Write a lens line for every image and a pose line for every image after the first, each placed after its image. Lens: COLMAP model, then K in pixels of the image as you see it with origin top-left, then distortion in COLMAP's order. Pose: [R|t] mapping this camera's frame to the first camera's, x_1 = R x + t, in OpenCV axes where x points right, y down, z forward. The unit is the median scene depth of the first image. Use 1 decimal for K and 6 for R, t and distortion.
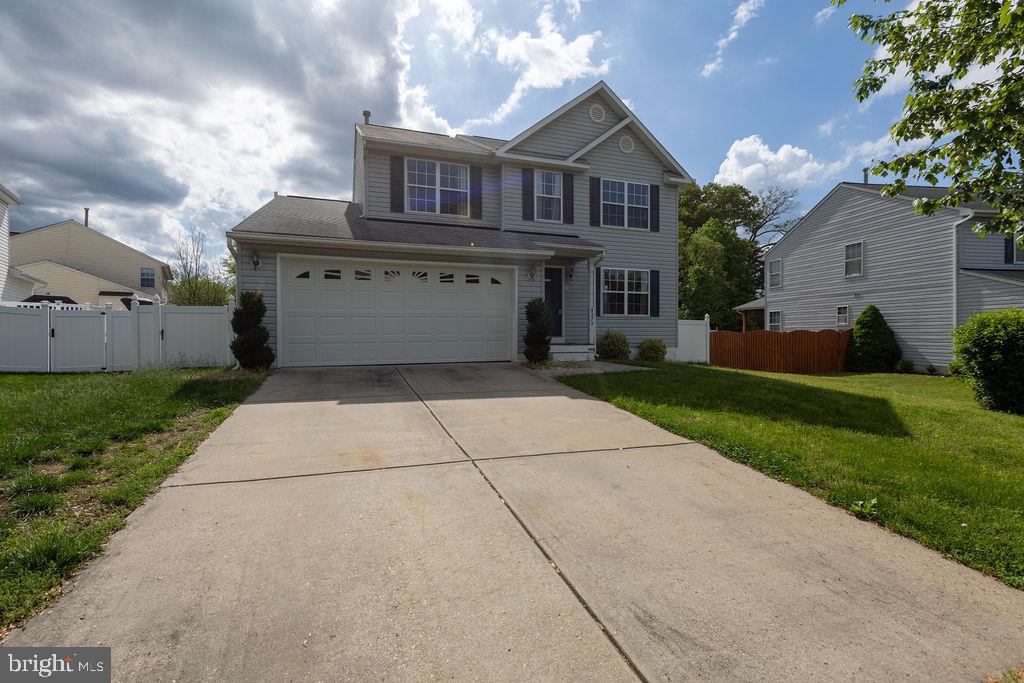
lens RADIAL K [[458.1, 0, 512.0], [0, 458.1, 341.5], [0, 0, 1]] dist [-0.000529, -0.000035]
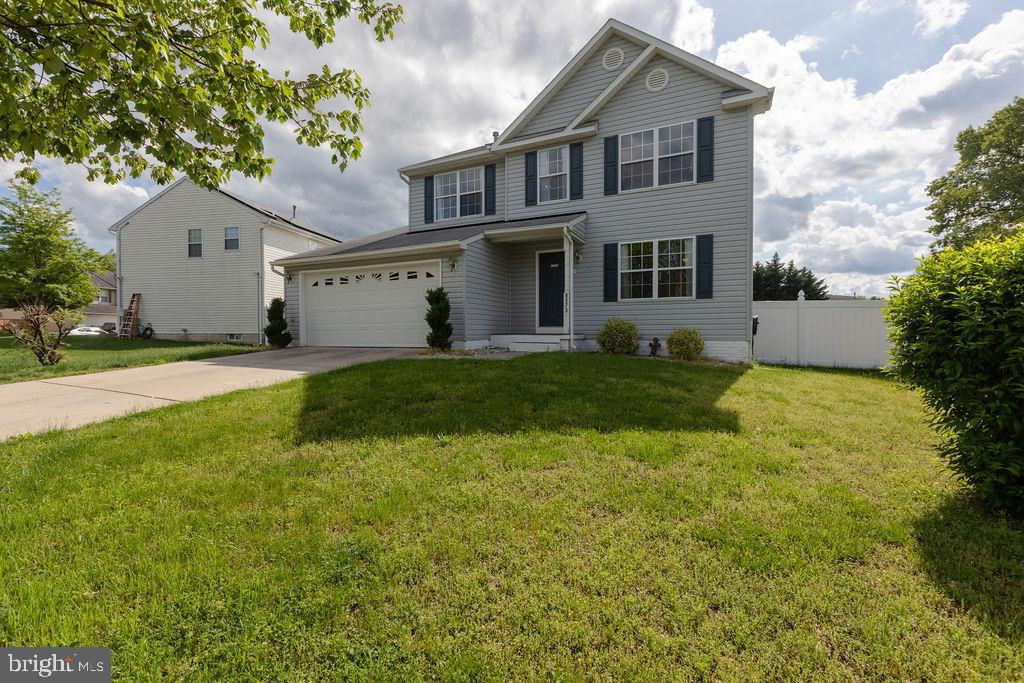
lens RADIAL K [[465.2, 0, 512.0], [0, 465.2, 341.5], [0, 0, 1]] dist [0.001988, 0.000129]
pose [[0.679759, 0.013709, -0.733307, 0.717662], [-0.012070, 0.999899, 0.007504, 0.013509], [0.733336, 0.003750, 0.679856, 0.301763]]
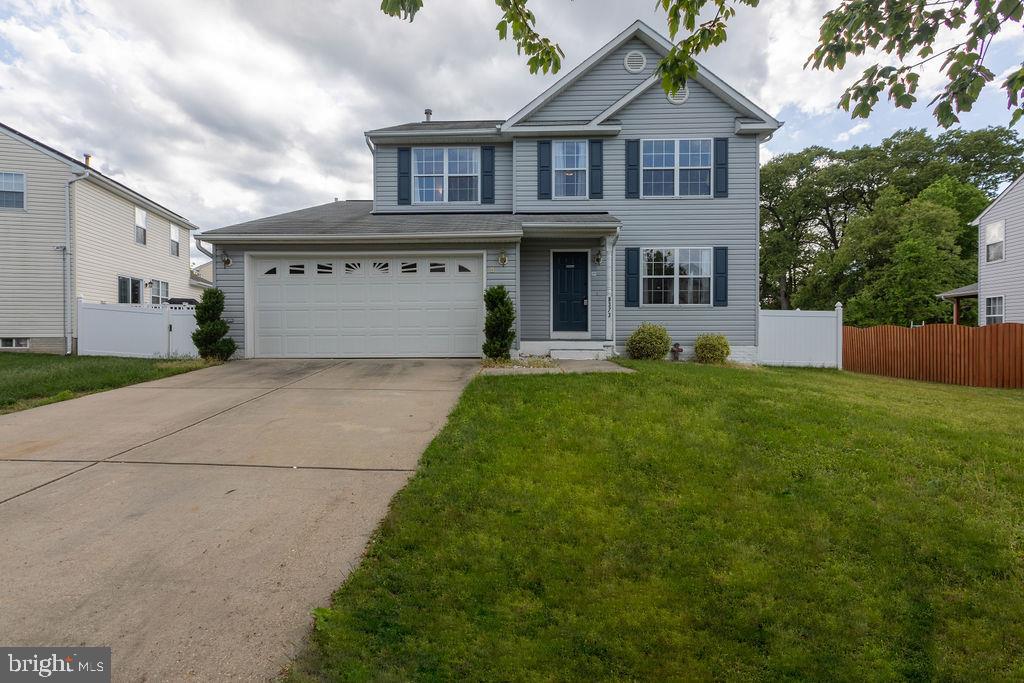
lens RADIAL K [[465.2, 0, 512.0], [0, 465.2, 341.5], [0, 0, 1]] dist [0.001988, 0.000129]
pose [[0.927091, 0.008877, -0.374731, 0.310588], [-0.007458, 0.999958, 0.005235, 0.004857], [0.374761, -0.002059, 0.927119, 0.143270]]
